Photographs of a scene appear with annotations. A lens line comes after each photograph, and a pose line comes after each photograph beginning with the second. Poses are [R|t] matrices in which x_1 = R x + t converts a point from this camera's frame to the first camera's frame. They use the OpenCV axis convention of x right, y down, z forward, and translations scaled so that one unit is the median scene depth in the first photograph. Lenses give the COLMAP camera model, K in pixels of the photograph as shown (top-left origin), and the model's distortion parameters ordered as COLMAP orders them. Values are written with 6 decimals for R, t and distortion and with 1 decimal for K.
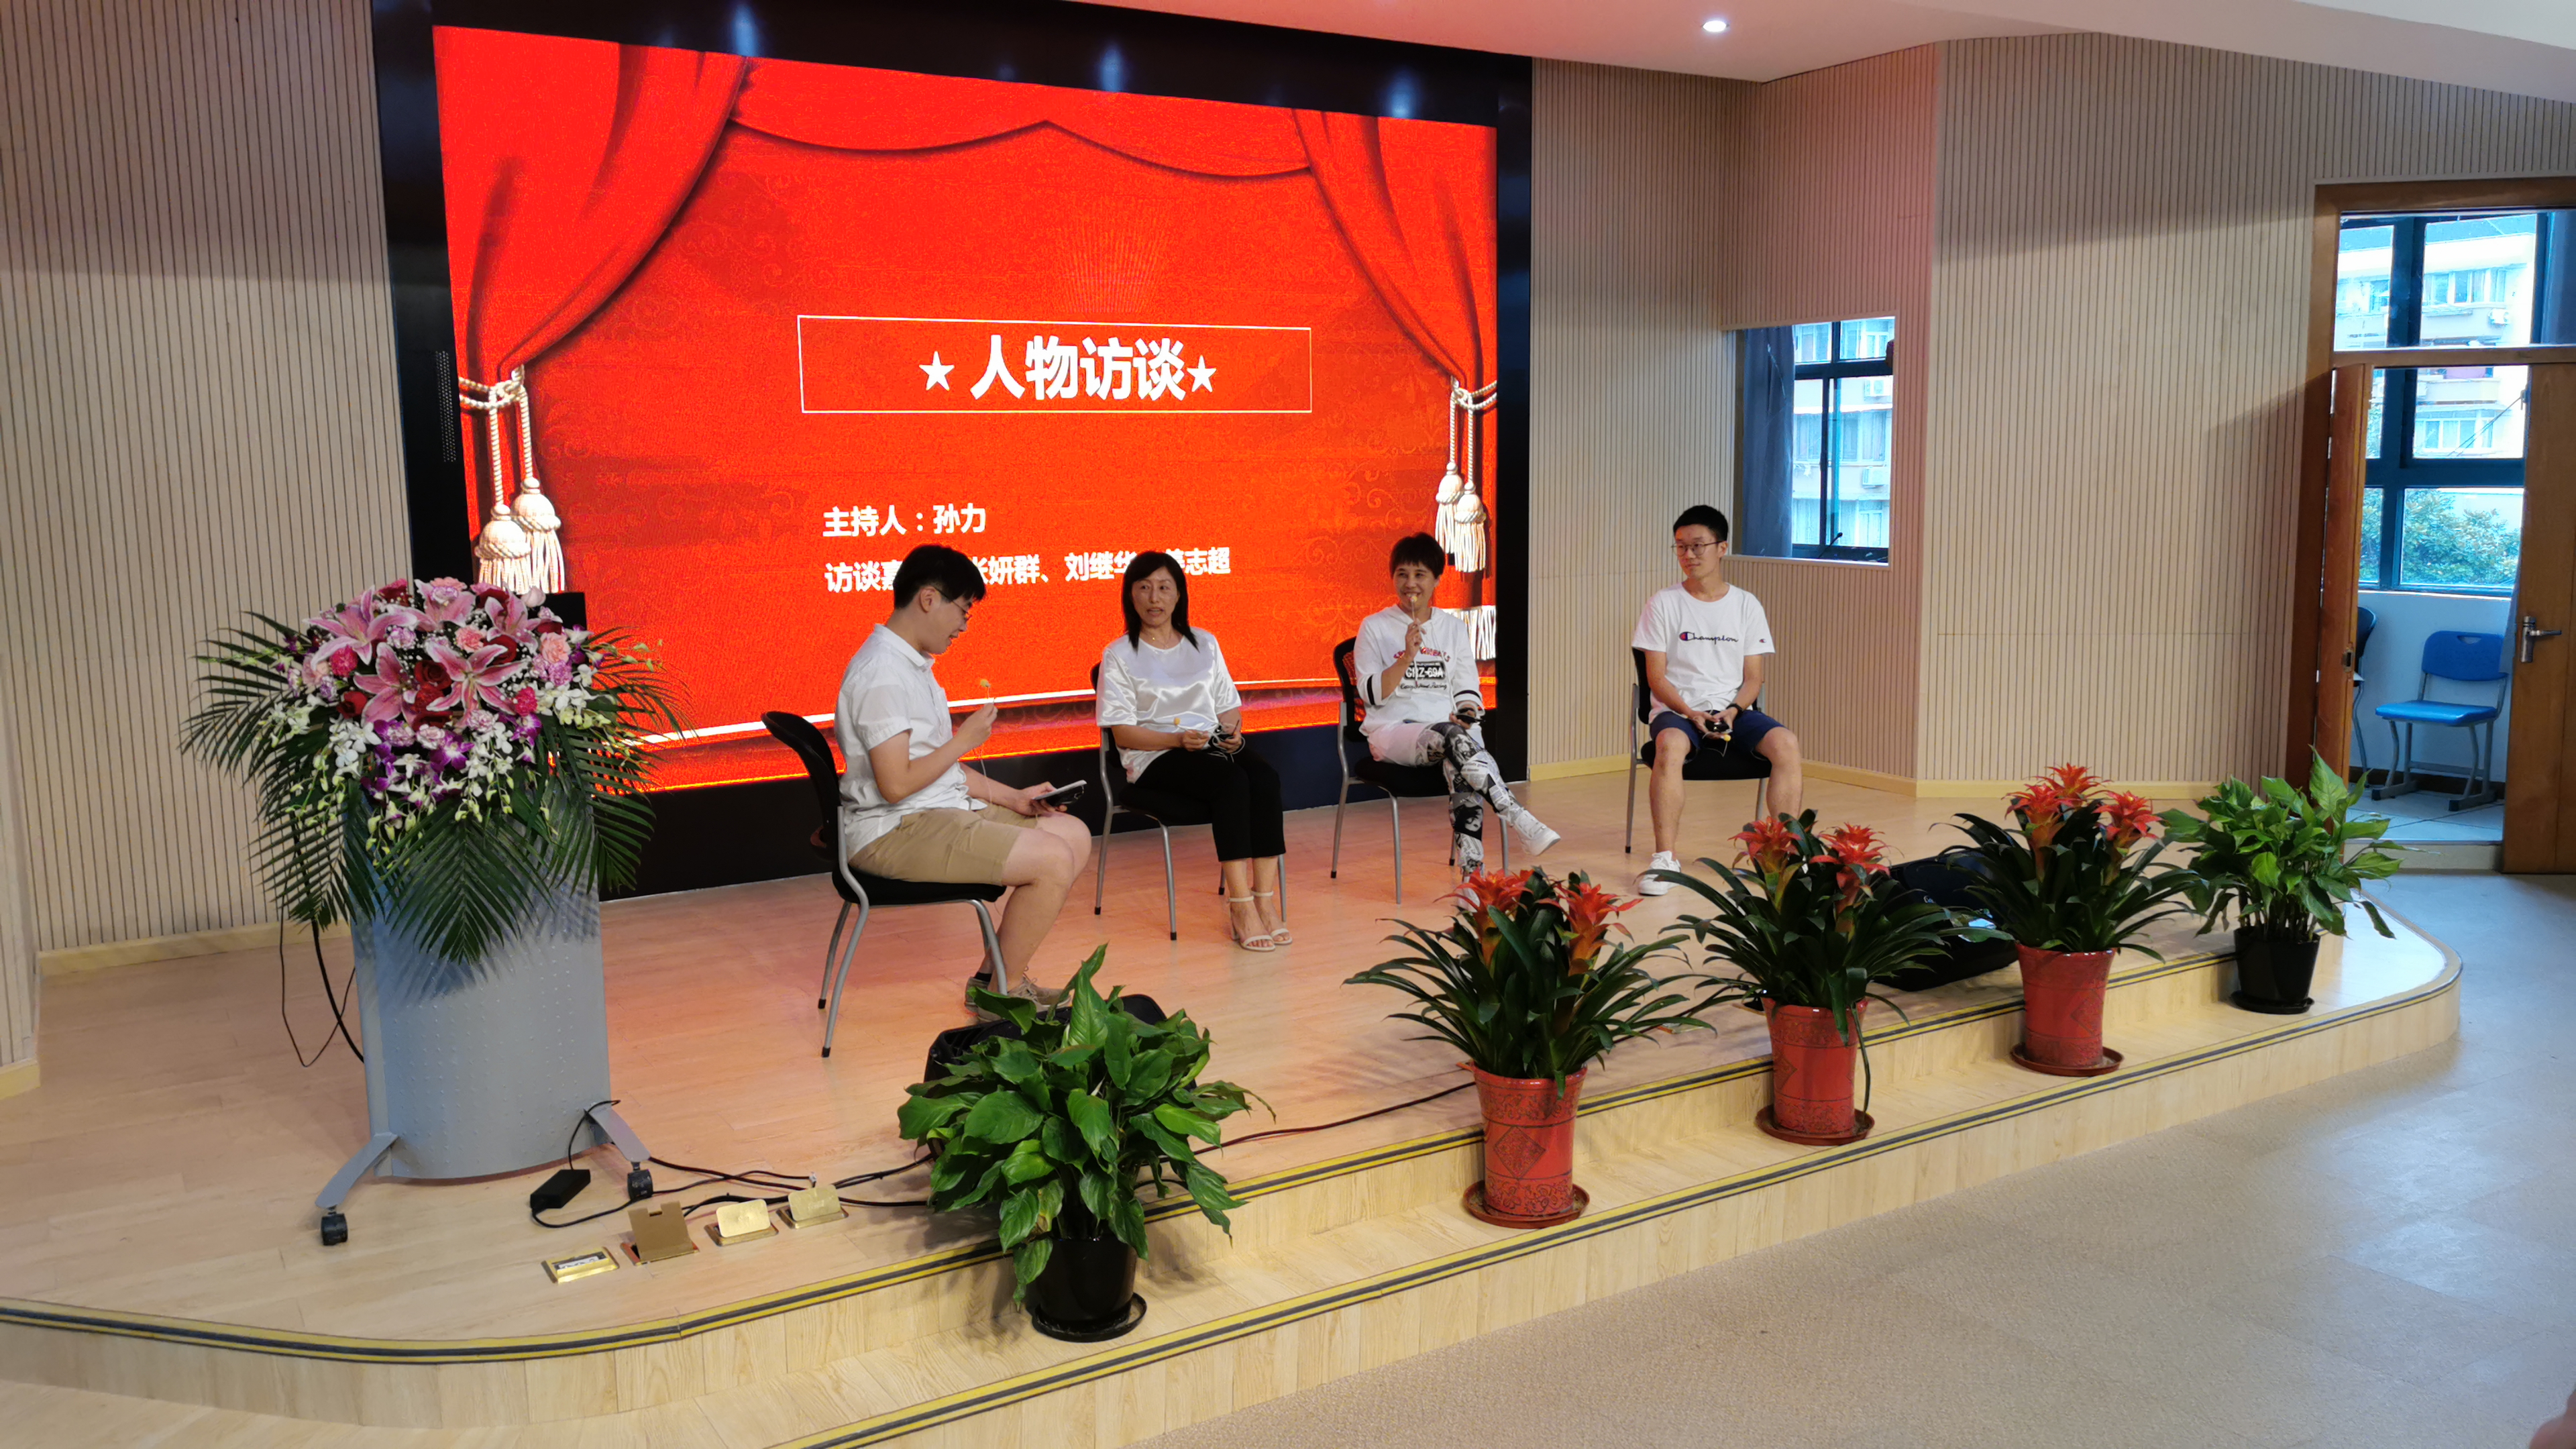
lens RADIAL K [[1902.4, 0, 1288.0], [0, 1902.4, 724.5], [0, 0, 1]] dist [0.077152, -0.114825]
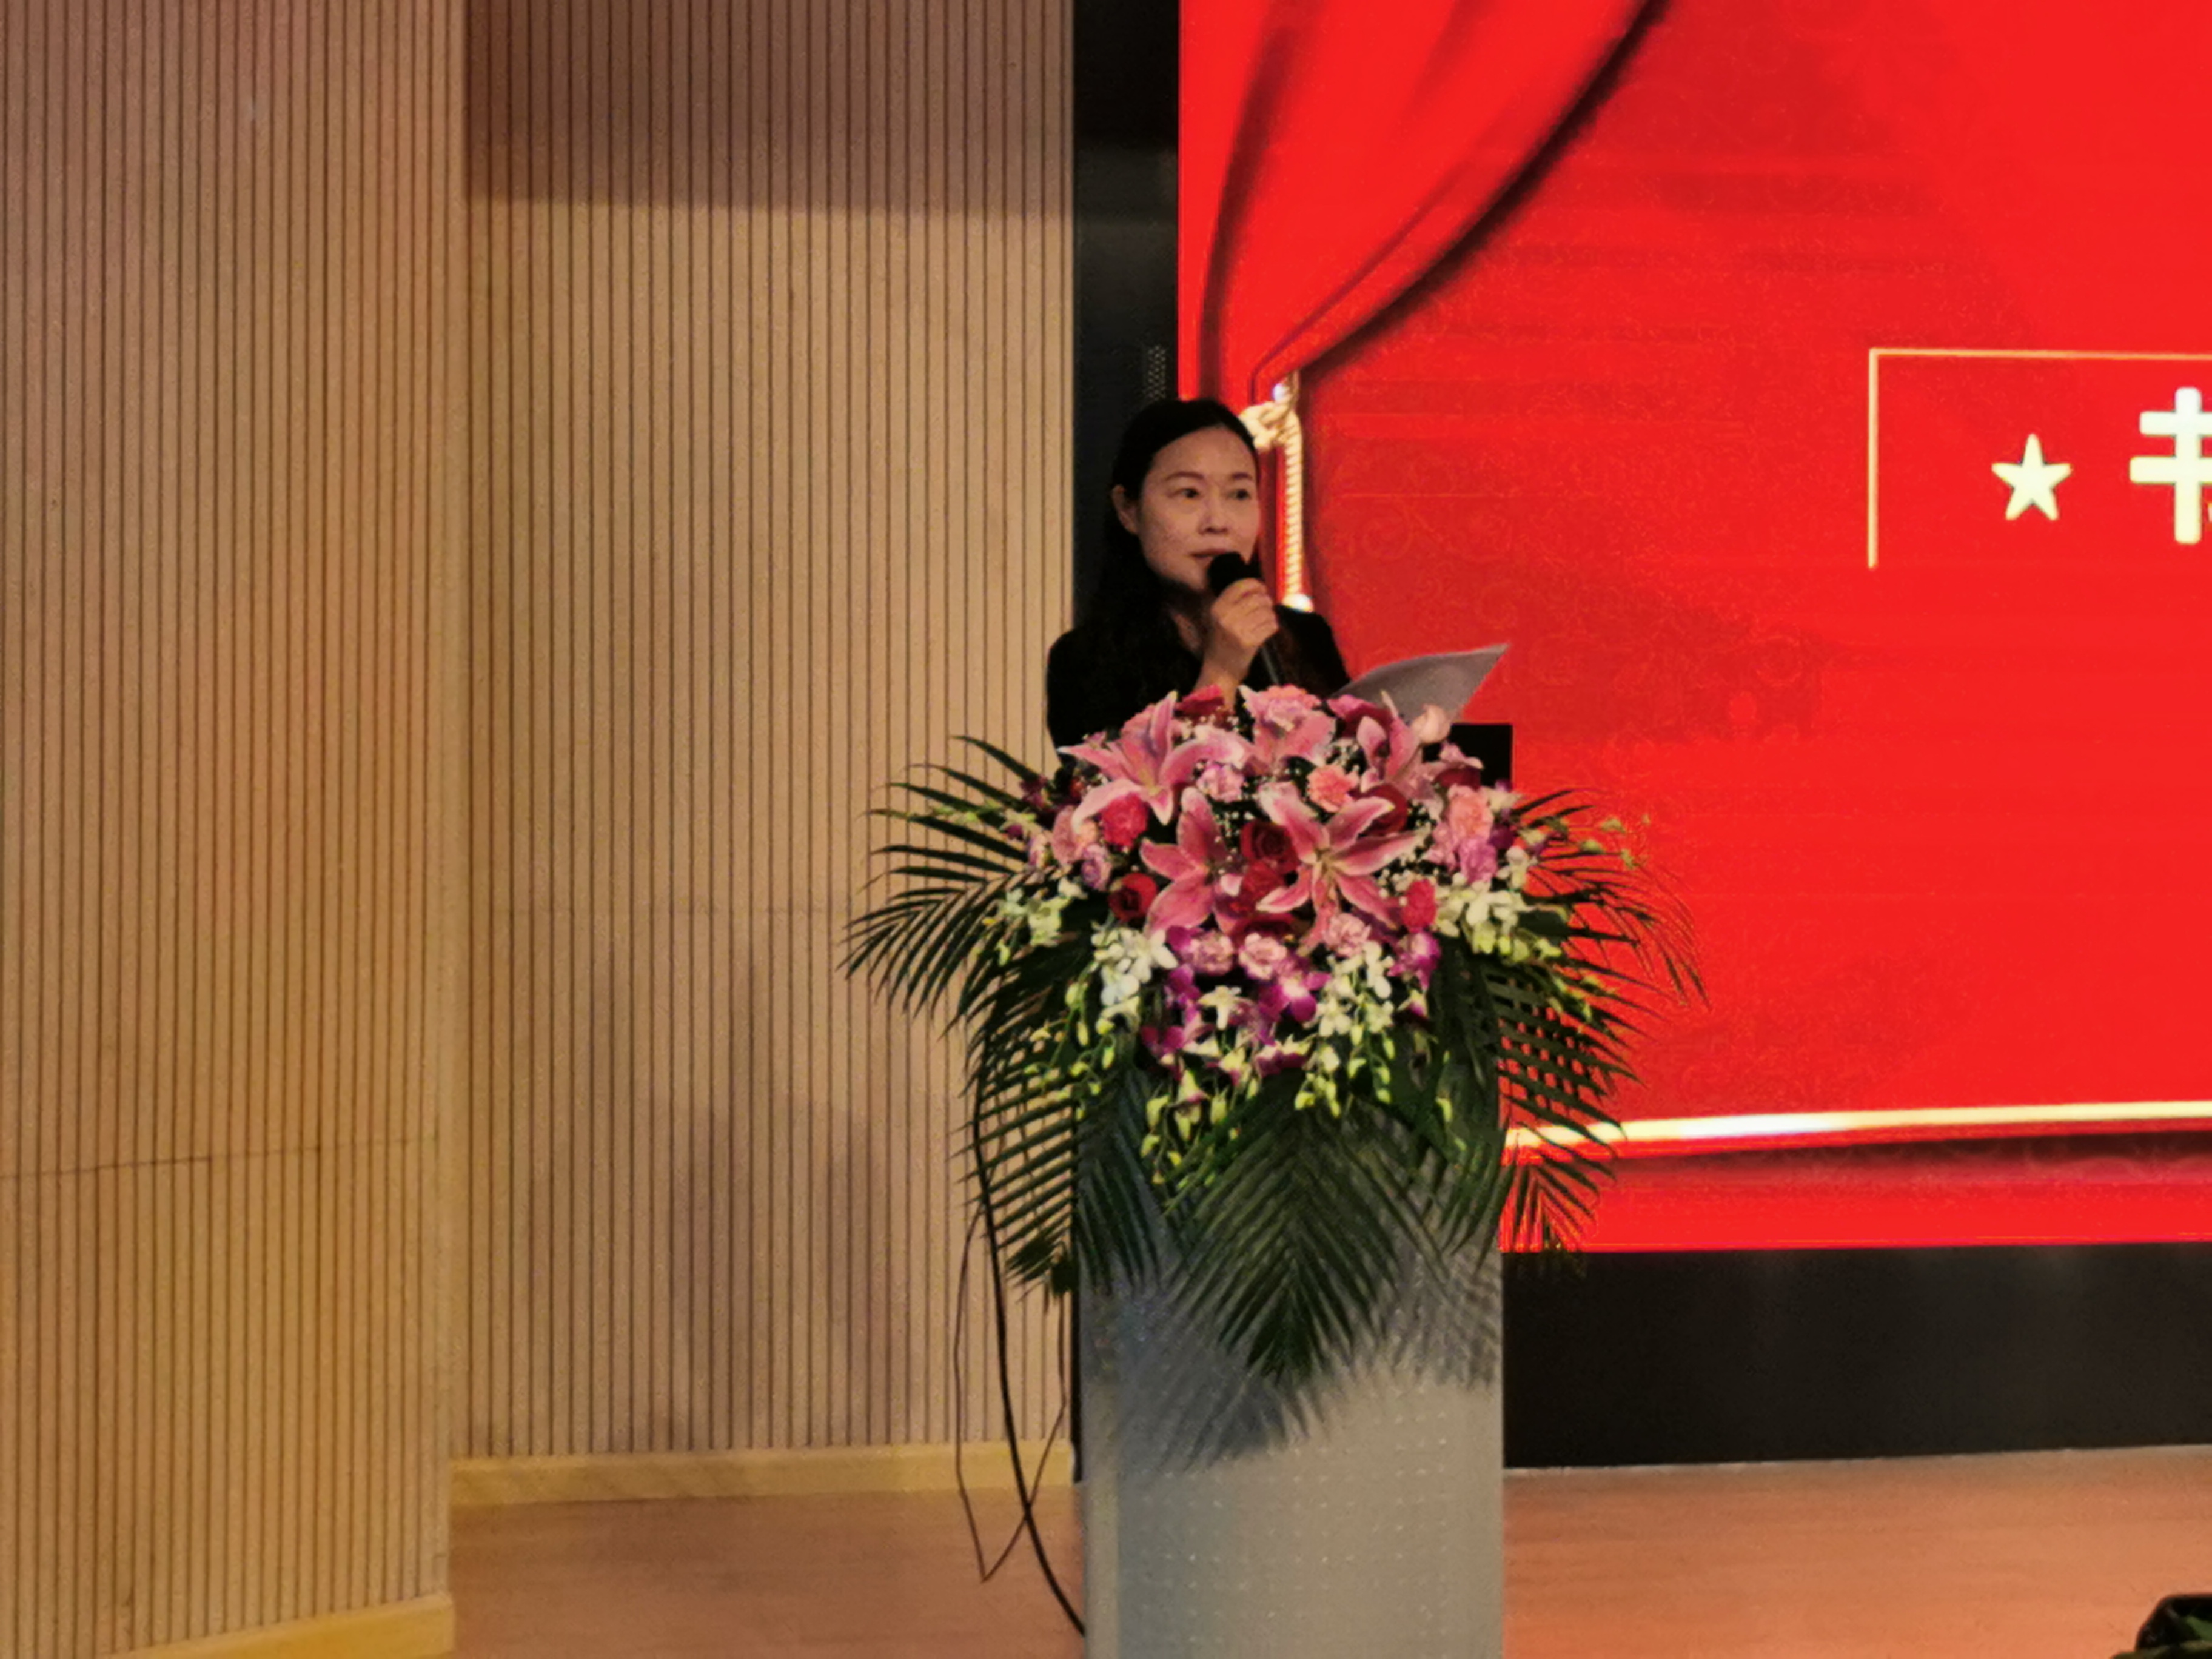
lens RADIAL K [[5140.7, 0, 1106.0], [0, 5140.7, 829.5], [0, 0, 1]] dist [0.265264, -0.090139]
pose [[0.944293, 0.016714, -0.328681, -0.000407], [-0.059433, 0.990950, -0.120356, 0.150082], [0.323695, 0.133186, 0.936741, -0.408148]]
